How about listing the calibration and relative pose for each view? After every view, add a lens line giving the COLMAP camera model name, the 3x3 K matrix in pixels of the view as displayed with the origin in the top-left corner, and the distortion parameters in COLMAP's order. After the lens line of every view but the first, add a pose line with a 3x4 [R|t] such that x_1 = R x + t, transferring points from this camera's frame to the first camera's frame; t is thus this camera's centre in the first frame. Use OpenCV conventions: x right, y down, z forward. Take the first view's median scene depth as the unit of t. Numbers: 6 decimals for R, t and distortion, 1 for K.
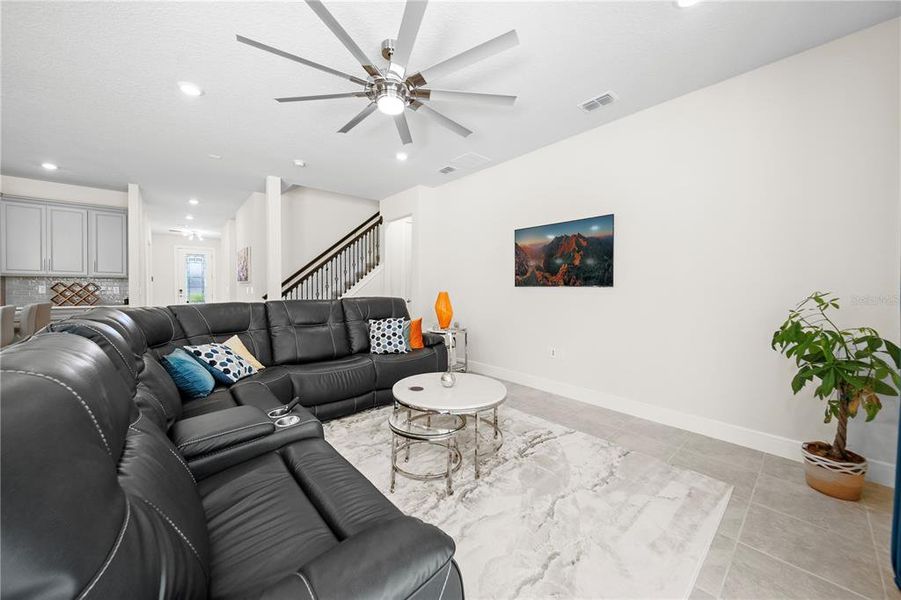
lens RADIAL K [[361.6, 0, 468.5], [0, 361.6, 285.6], [0, 0, 1]] dist [-0.000308, -0.000122]
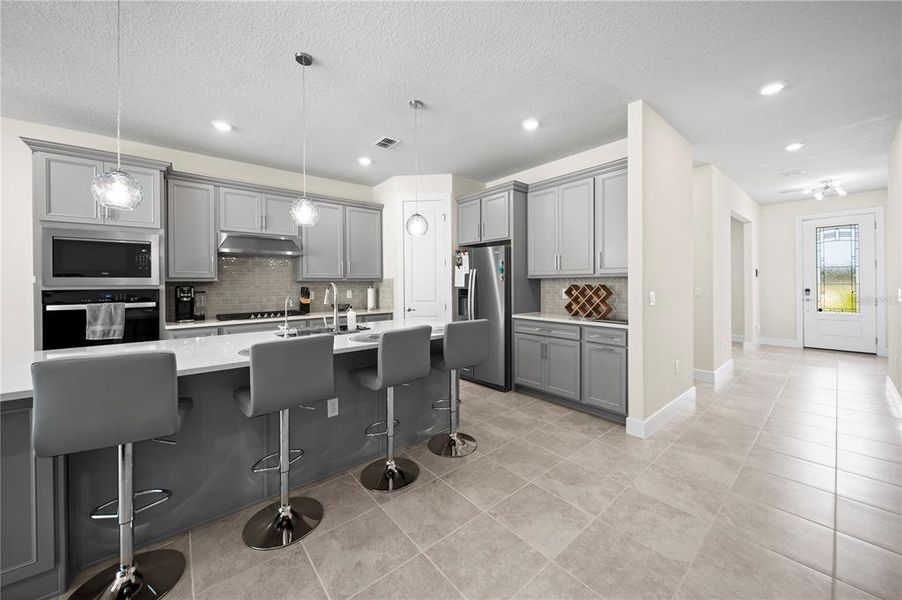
lens RADIAL K [[332.6, 0, 440.2], [0, 332.6, 290.2], [0, 0, 1]] dist [0.000113, -0.000011]
pose [[-0.010887, 0.019399, -0.999753, -0.425885], [0.014370, 0.999712, 0.019242, -0.014917], [0.999837, -0.014157, -0.011163, 0.708174]]
